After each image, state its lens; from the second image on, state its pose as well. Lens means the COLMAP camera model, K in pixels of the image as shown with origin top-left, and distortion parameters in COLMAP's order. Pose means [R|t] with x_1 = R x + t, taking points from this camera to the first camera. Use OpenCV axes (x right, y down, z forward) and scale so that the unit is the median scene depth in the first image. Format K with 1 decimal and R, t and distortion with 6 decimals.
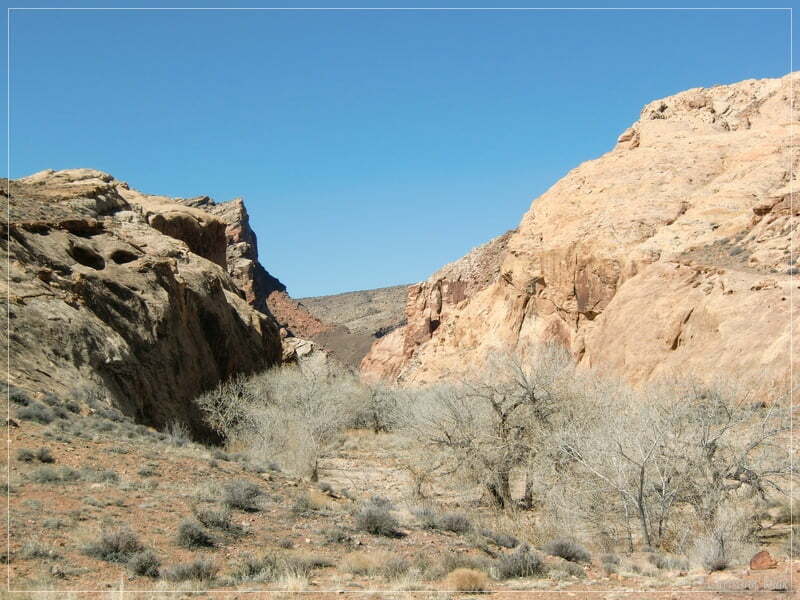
lens RADIAL K [[1282.3, 0, 399.8], [0, 1282.3, 300.6], [0, 0, 1]] dist [-0.015821, 0.000000]
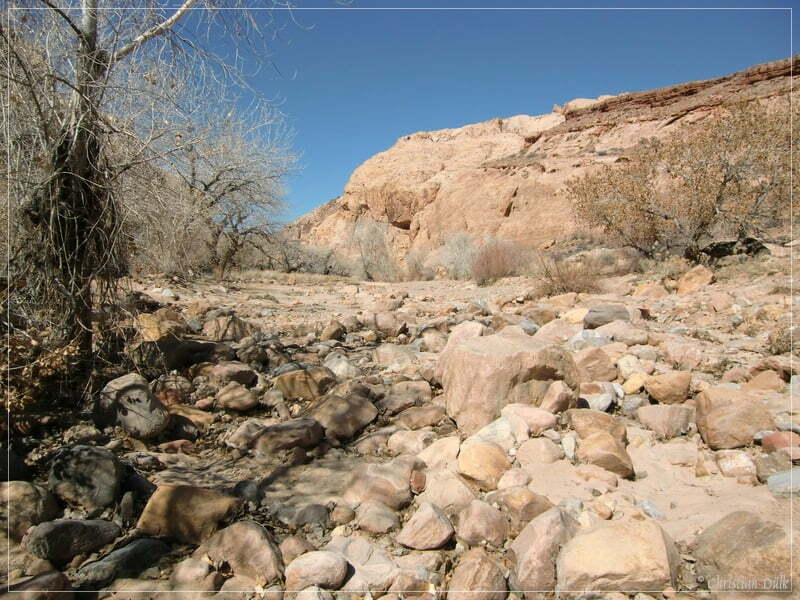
lens RADIAL K [[561.3, 0, 399.9], [0, 561.3, 299.4], [0, 0, 1]] dist [-0.031331, 0.031475]
pose [[0.977404, -0.015768, 0.210792, -0.011256], [-0.007010, 0.994247, 0.106879, 0.031648], [-0.211265, -0.105942, 0.971670, 0.218592]]
